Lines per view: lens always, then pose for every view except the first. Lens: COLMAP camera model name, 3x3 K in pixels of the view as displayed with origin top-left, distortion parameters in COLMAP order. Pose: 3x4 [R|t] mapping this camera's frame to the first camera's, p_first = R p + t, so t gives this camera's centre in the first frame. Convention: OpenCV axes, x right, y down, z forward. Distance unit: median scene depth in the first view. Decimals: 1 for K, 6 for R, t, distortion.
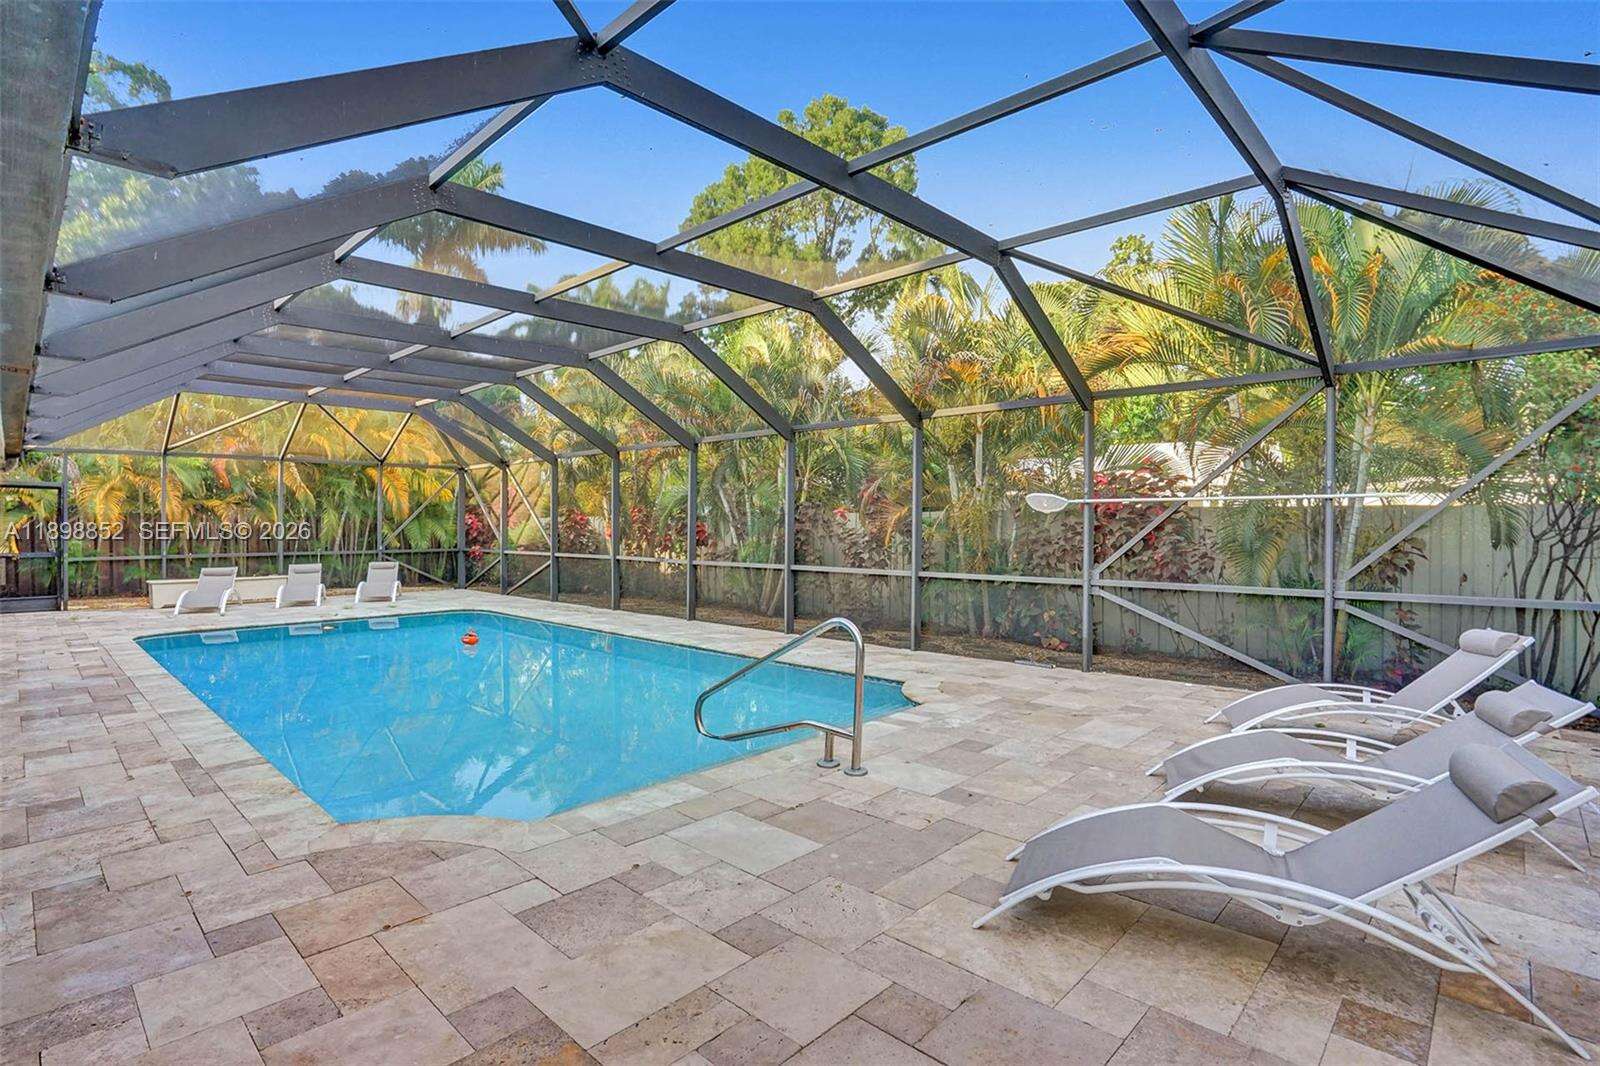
lens RADIAL K [[772.9, 0, 795.0], [0, 772.9, 550.5], [0, 0, 1]] dist [-0.062455, 0.024580]
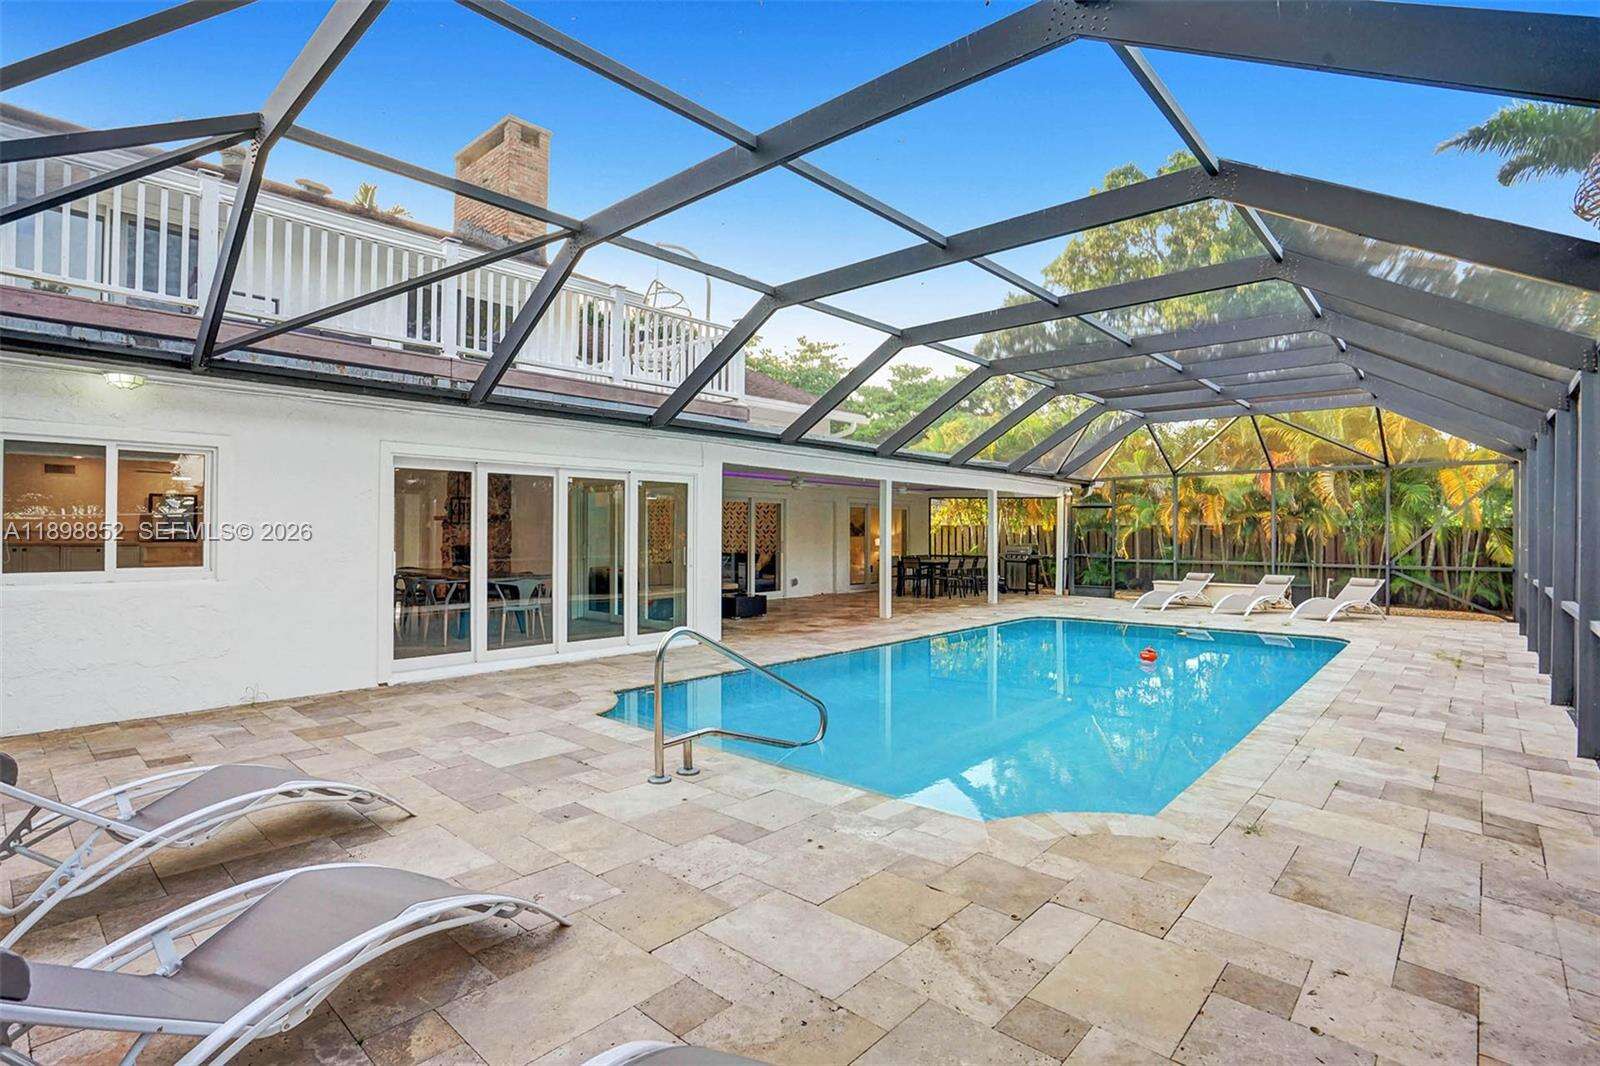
lens RADIAL K [[765.7, 0, 794.0], [0, 765.7, 555.7], [0, 0, 1]] dist [-0.056705, 0.027950]
pose [[0.029100, 0.032690, -0.999042, 1.155418], [-0.040763, 0.998672, 0.031491, -0.048164], [0.998745, 0.039808, 0.030394, 1.221678]]
